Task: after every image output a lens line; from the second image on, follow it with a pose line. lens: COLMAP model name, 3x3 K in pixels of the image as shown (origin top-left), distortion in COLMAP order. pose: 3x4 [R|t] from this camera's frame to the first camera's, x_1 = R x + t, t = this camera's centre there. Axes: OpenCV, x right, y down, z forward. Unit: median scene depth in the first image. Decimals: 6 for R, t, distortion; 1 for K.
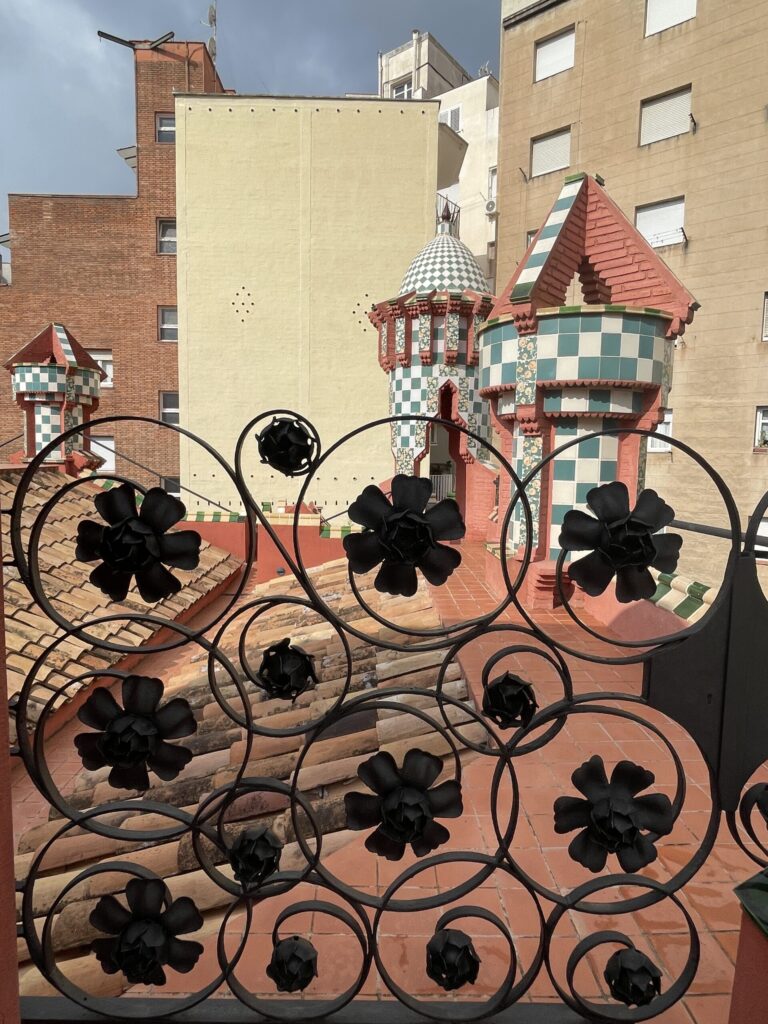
lens RADIAL K [[605.9, 0, 384.0], [0, 605.9, 512.0], [0, 0, 1]] dist [-0.002561, -0.000241]
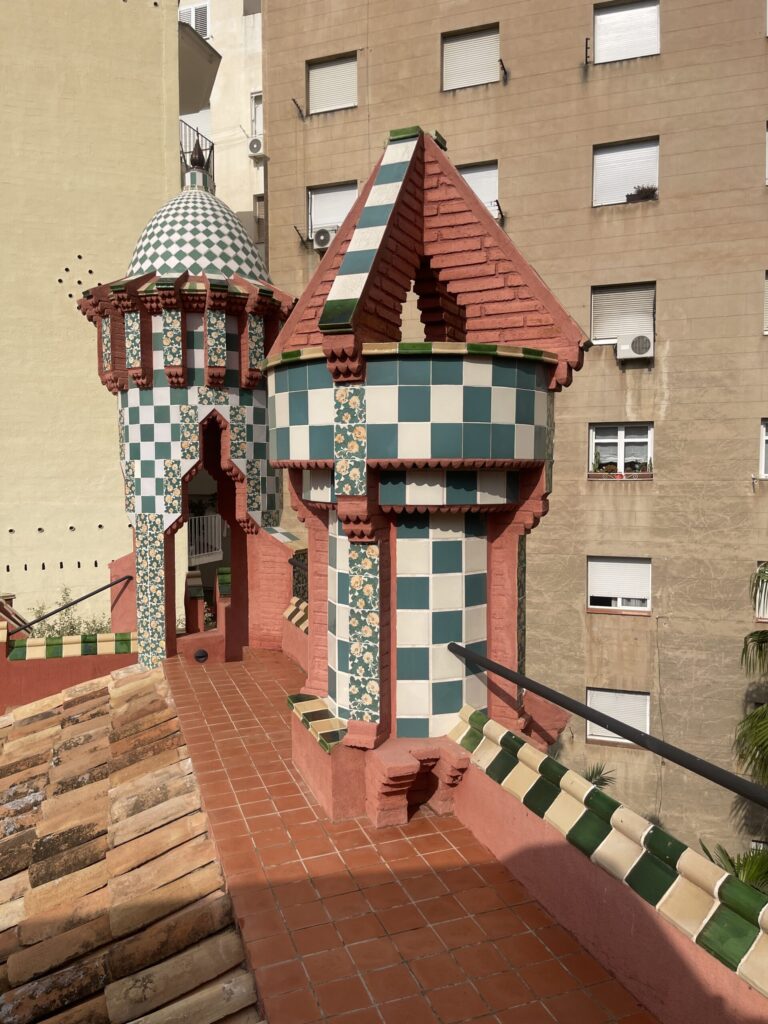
lens RADIAL K [[770.9, 0, 384.0], [0, 770.9, 512.0], [0, 0, 1]] dist [0.083972, -0.123820]
pose [[0.947039, -0.039633, 0.318662, 0.008800], [0.047031, 0.998772, -0.015553, -0.085850], [-0.317655, 0.029717, 0.947741, 0.144200]]
